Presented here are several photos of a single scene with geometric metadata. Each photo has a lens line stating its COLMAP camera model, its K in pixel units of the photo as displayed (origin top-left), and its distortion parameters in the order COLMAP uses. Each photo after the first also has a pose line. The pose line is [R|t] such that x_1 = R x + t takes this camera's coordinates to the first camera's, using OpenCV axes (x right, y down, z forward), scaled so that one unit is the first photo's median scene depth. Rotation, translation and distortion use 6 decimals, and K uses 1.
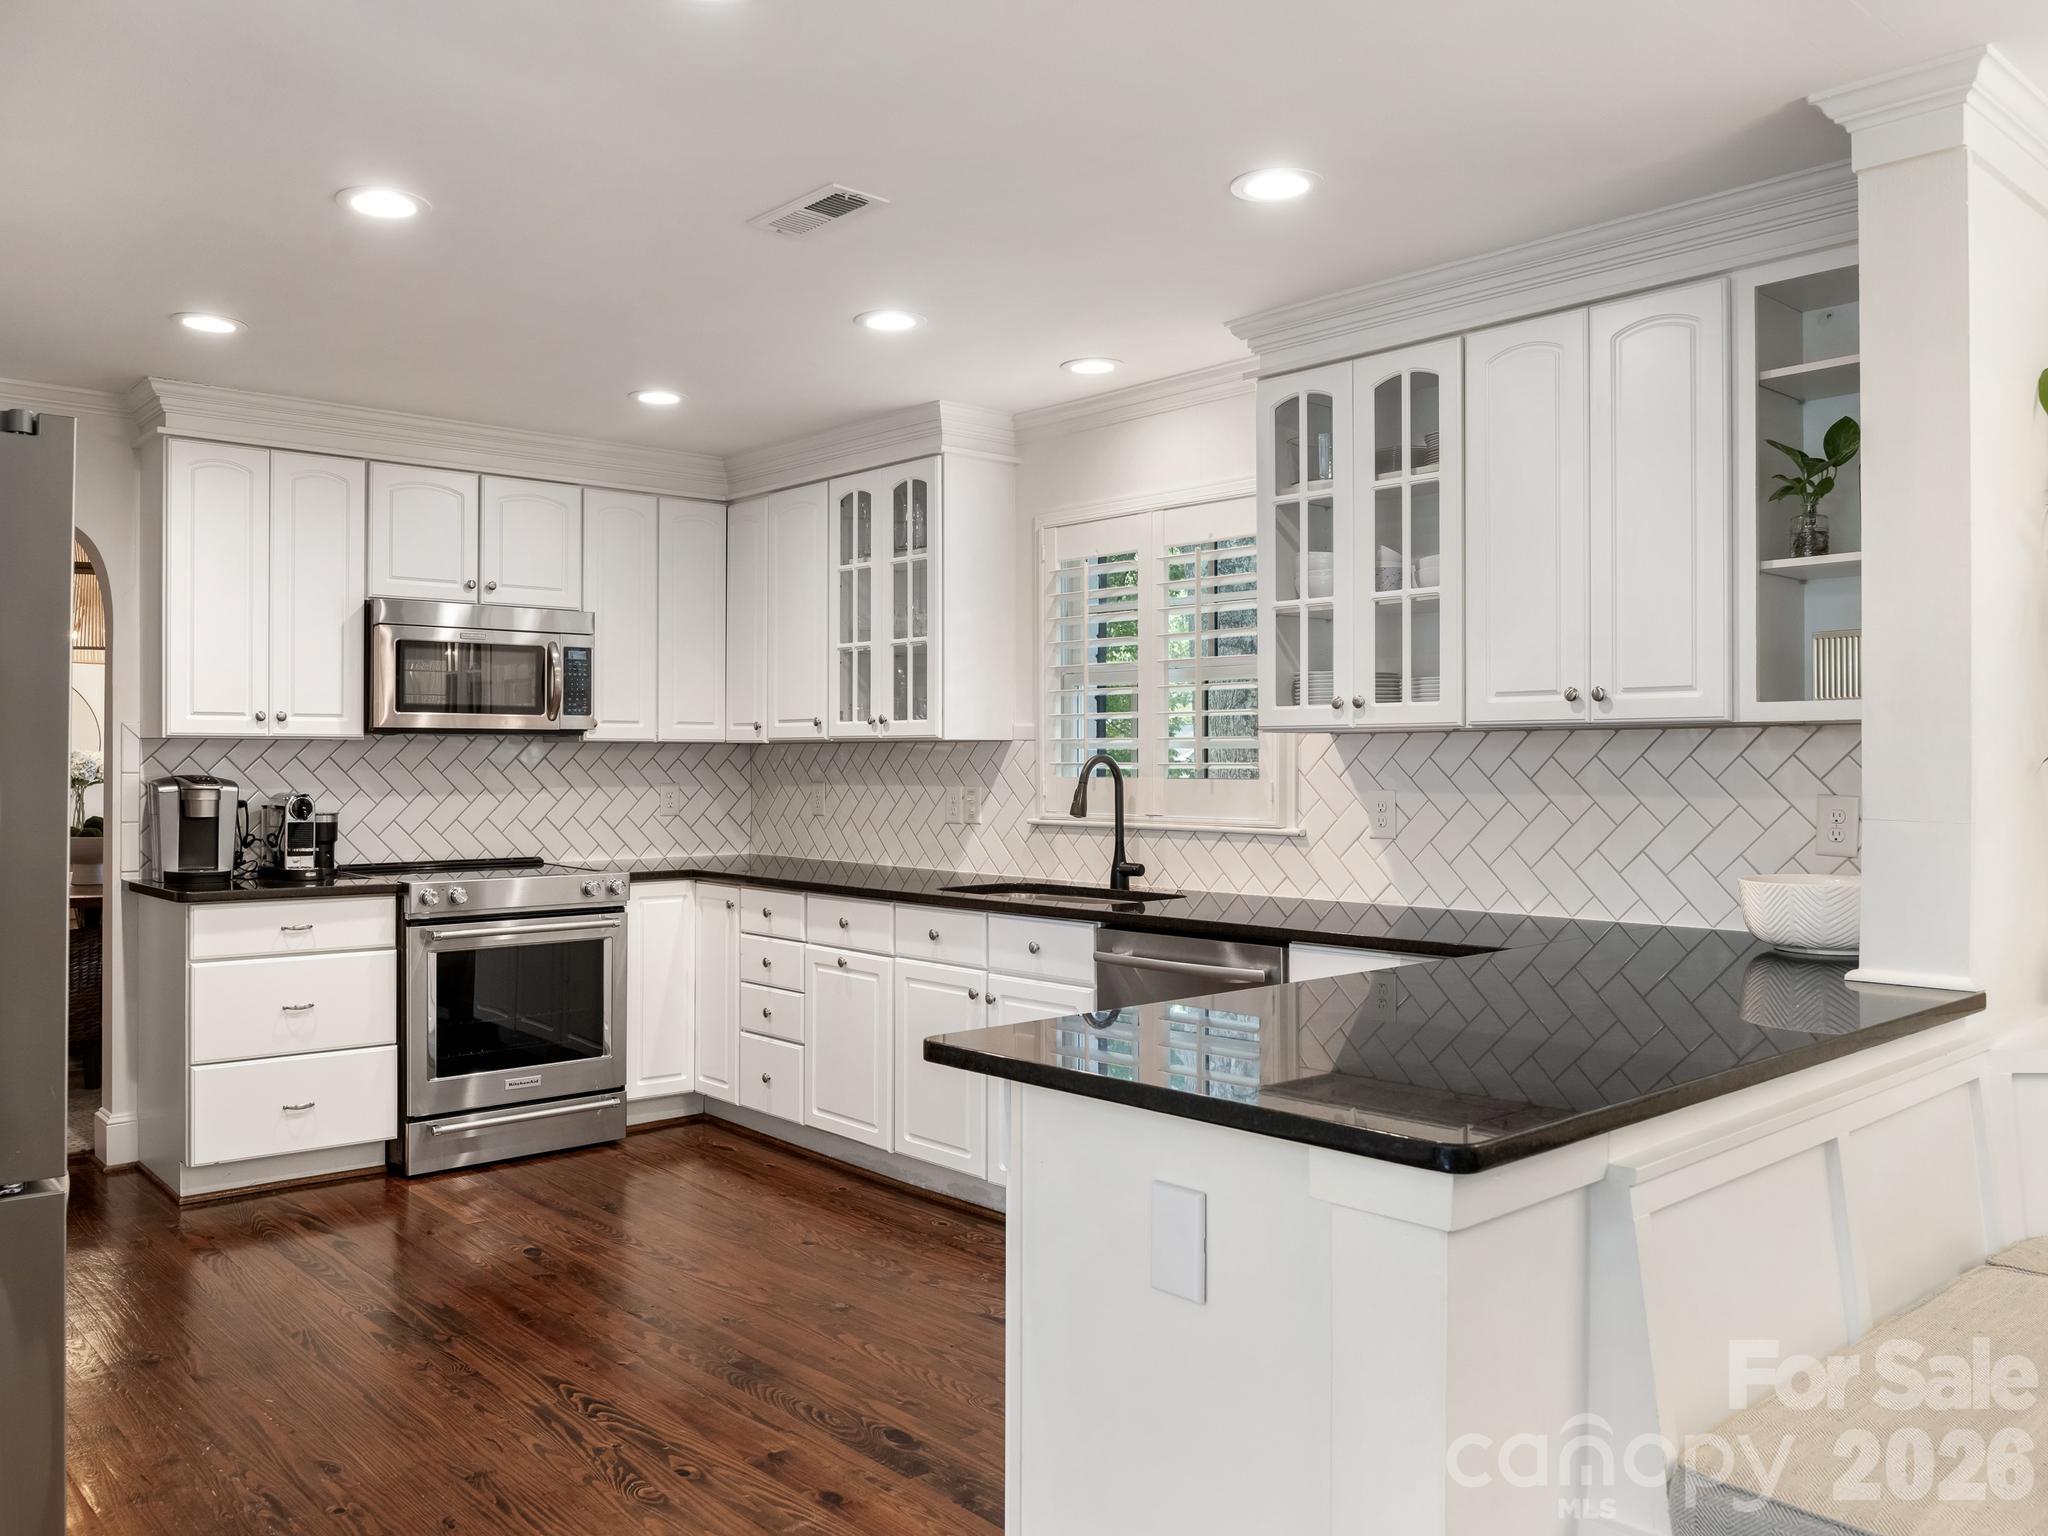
lens RADIAL K [[1609.8, 0, 1024.0], [0, 1609.8, 768.0], [0, 0, 1]] dist [-0.092657, -0.000395]
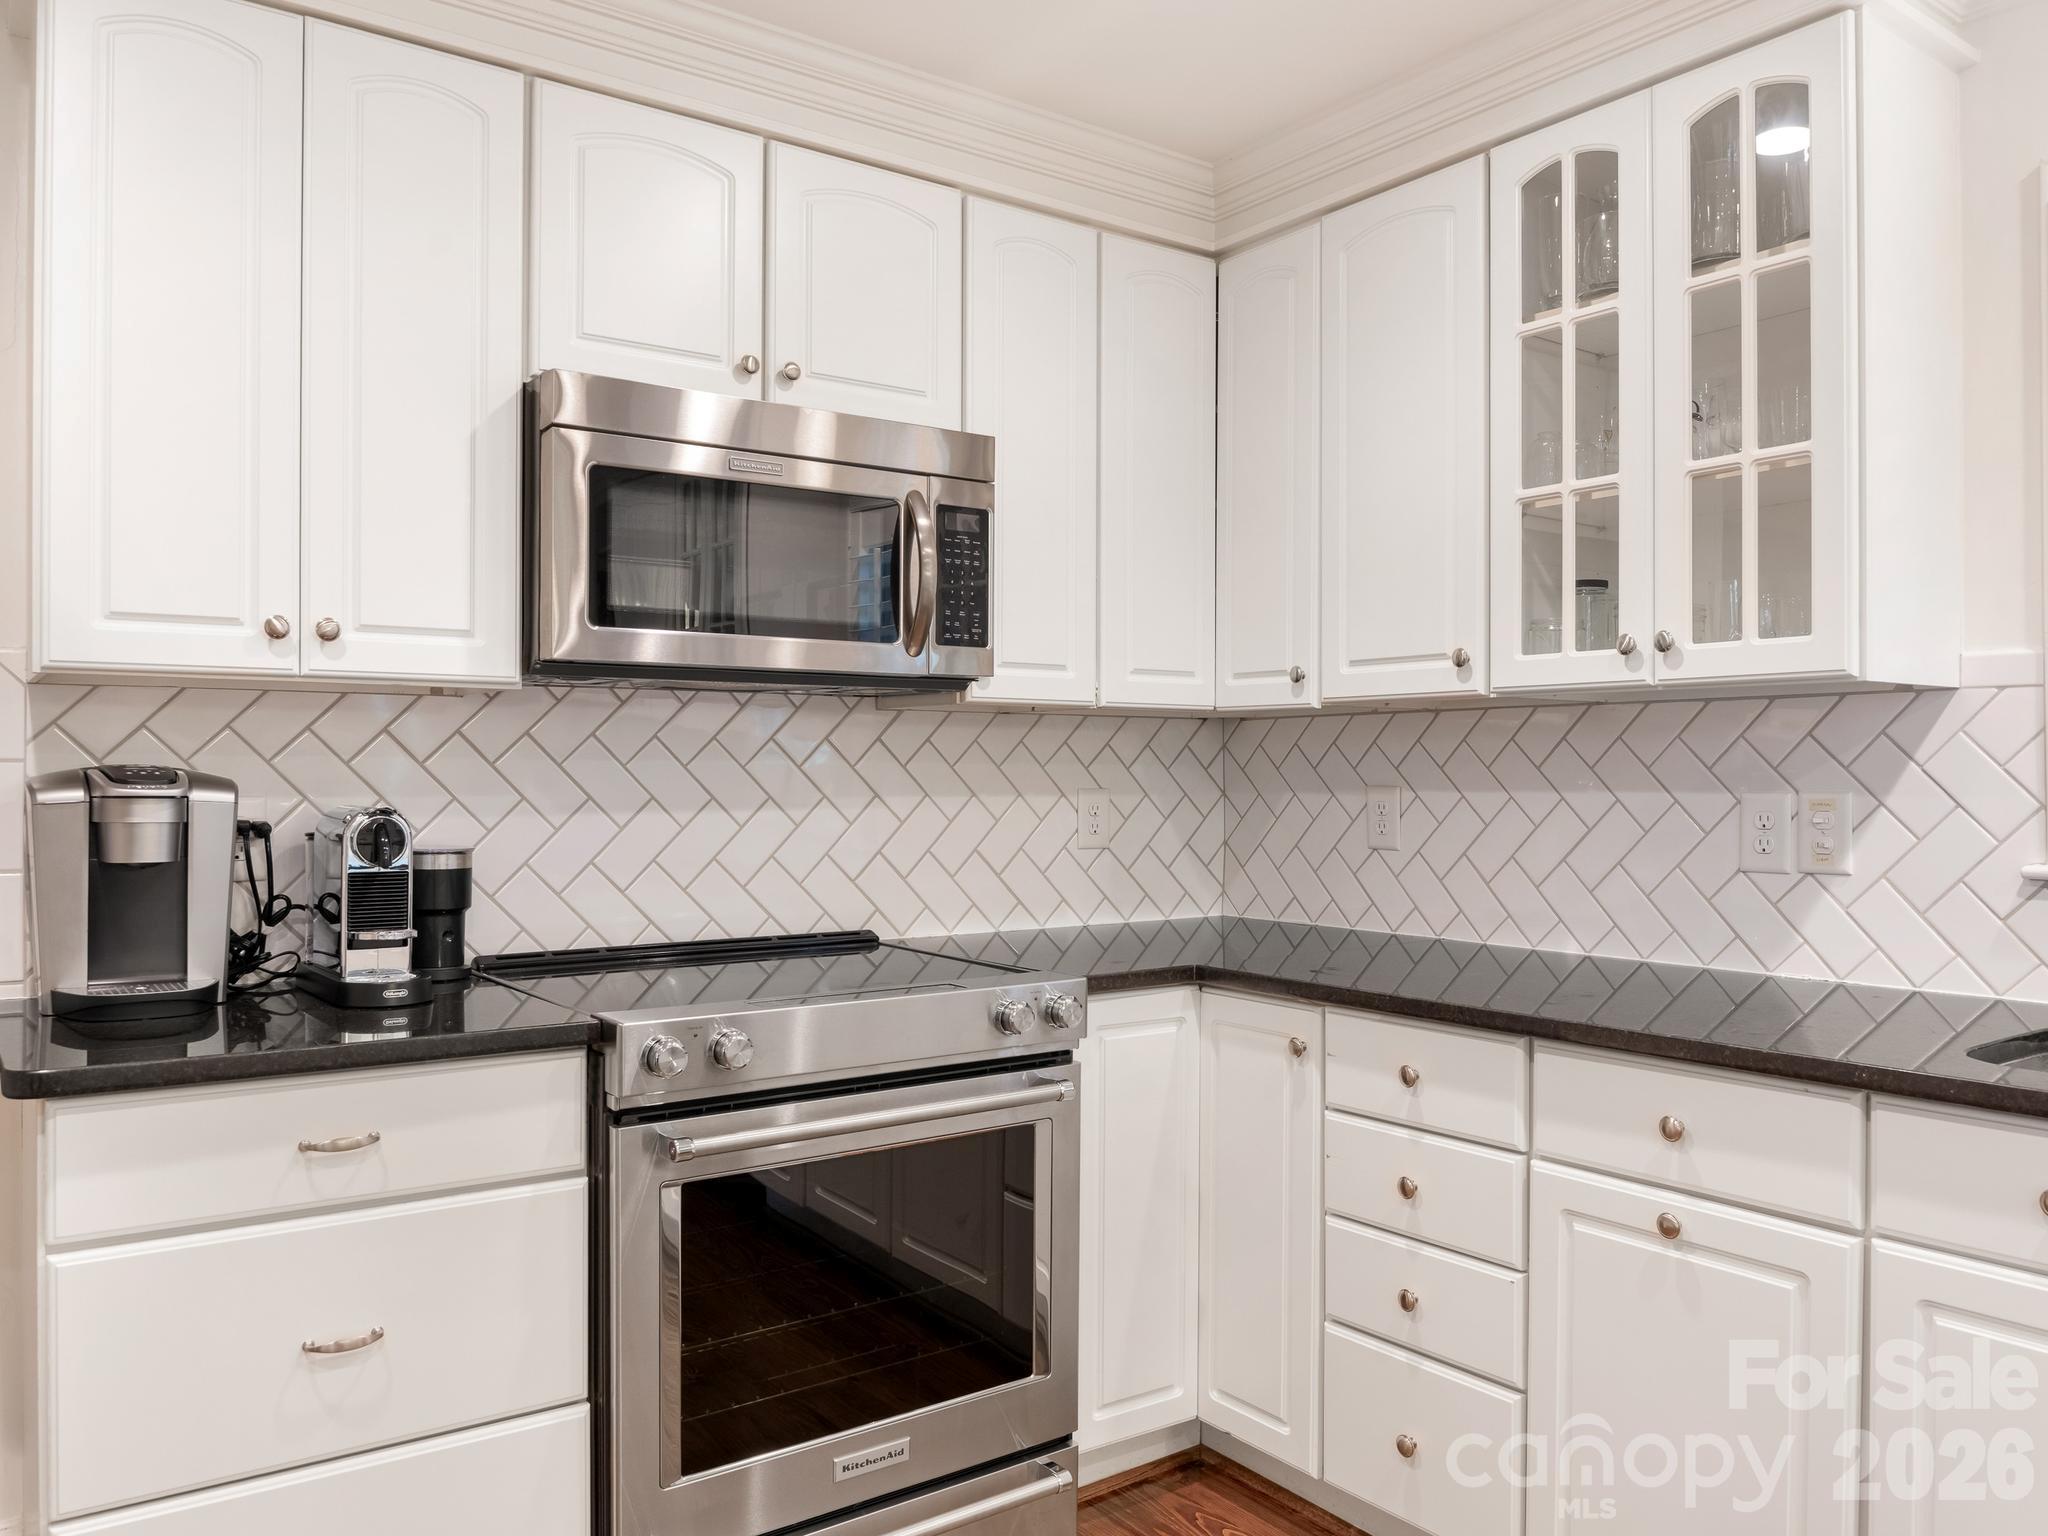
lens RADIAL K [[1494.8, 0, 1024.0], [0, 1494.8, 768.0], [0, 0, 1]] dist [-0.066500, -0.001012]
pose [[0.993599, -0.001499, -0.112958, -0.218395], [0.000407, 0.999953, -0.009690, 0.008600], [0.112968, 0.009582, 0.993552, 0.574760]]
